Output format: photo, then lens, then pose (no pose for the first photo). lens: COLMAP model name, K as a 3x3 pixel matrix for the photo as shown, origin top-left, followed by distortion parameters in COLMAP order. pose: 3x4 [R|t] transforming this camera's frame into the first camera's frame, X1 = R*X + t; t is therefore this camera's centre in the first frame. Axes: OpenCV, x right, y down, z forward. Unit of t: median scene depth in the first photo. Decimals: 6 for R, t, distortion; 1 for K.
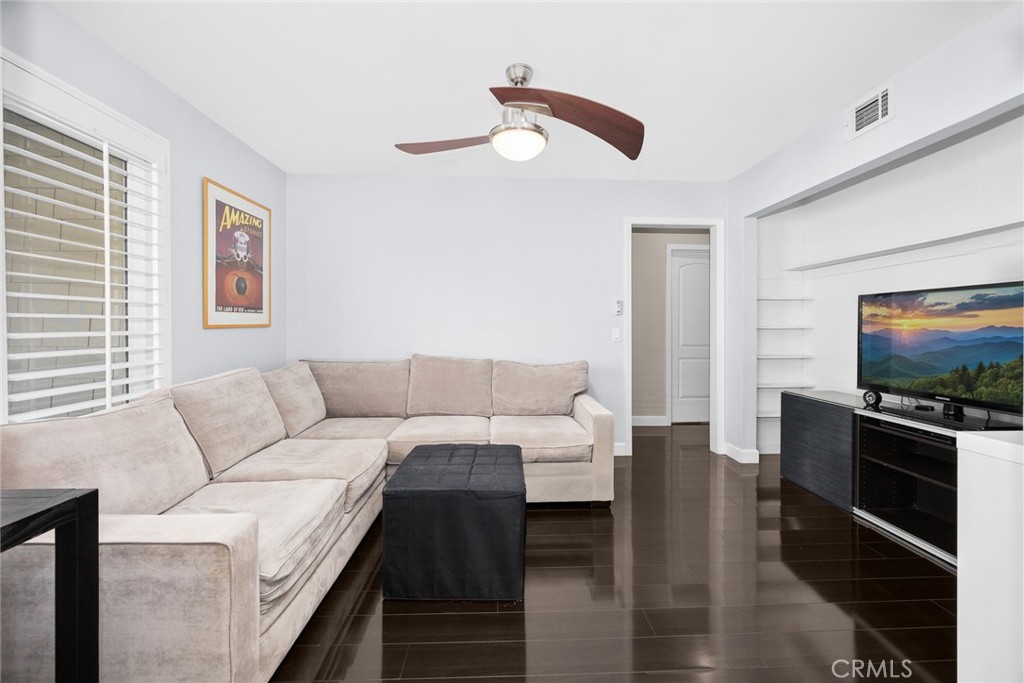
lens RADIAL K [[396.9, 0, 518.0], [0, 396.9, 329.0], [0, 0, 1]] dist [-0.004222, 0.000338]
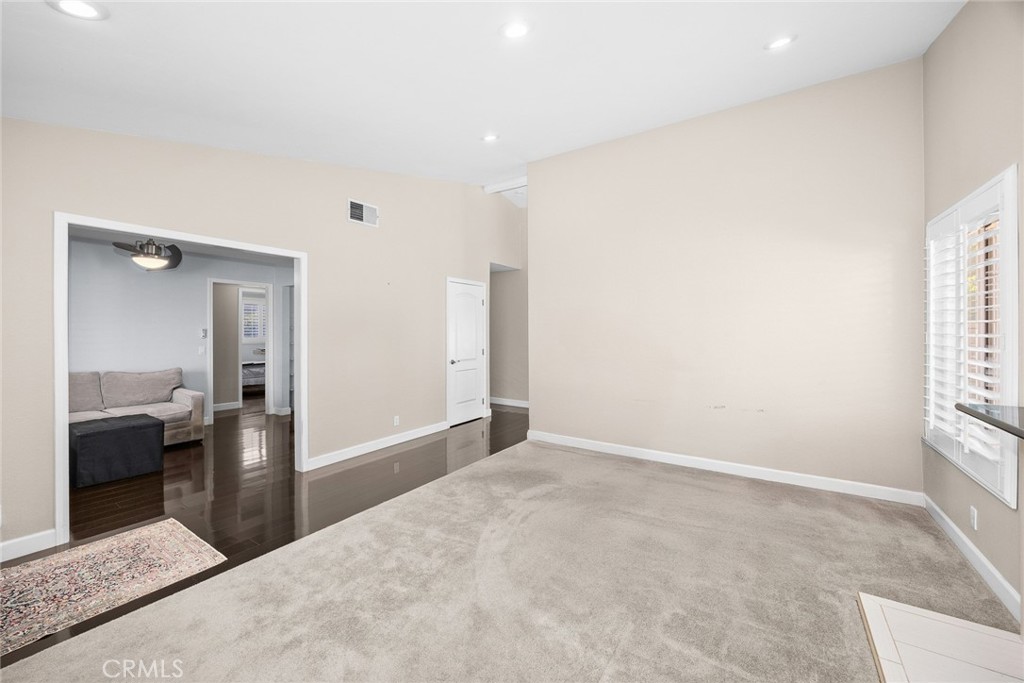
lens RADIAL K [[396.9, 0, 501.0], [0, 396.9, 328.1], [0, 0, 1]] dist [-0.004222, 0.000338]
pose [[0.606376, -0.002437, 0.795174, -0.369617], [0.010647, 0.999931, -0.005055, -0.068099], [-0.795107, 0.011531, 0.606360, -1.180233]]
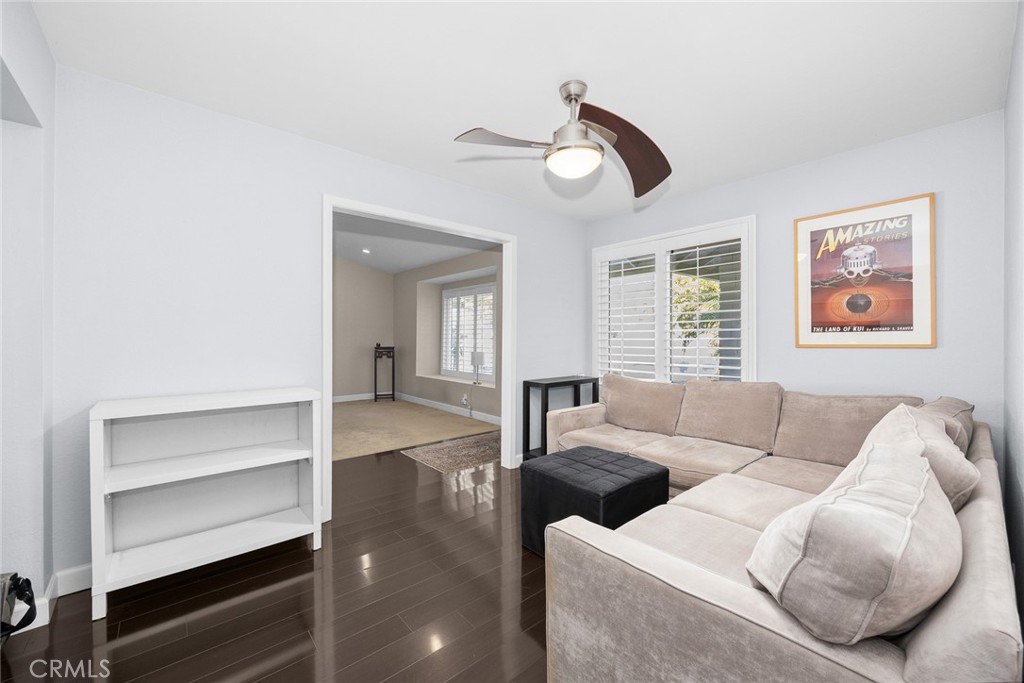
lens RADIAL K [[396.9, 0, 513.2], [0, 396.9, 339.5], [0, 0, 1]] dist [-0.004222, 0.000338]
pose [[-0.788347, -0.012667, -0.615100, 0.521411], [-0.015580, 0.999878, -0.000622, -0.009858], [0.615033, 0.009093, -0.788449, 1.234984]]
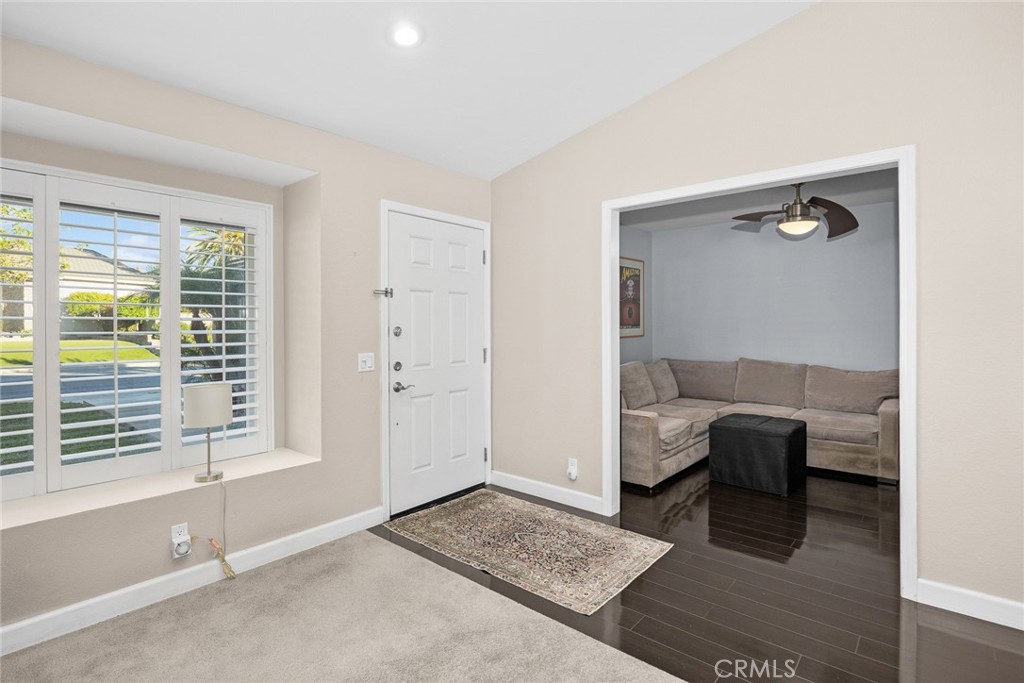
lens RADIAL K [[497.7, 0, 517.2], [0, 497.7, 331.3], [0, 0, 1]] dist [-0.005000, -0.000482]
pose [[0.733078, 0.000576, -0.680144, 0.378060], [0.003395, 0.999984, 0.004506, -0.041172], [0.680136, -0.005612, 0.733065, -0.861134]]
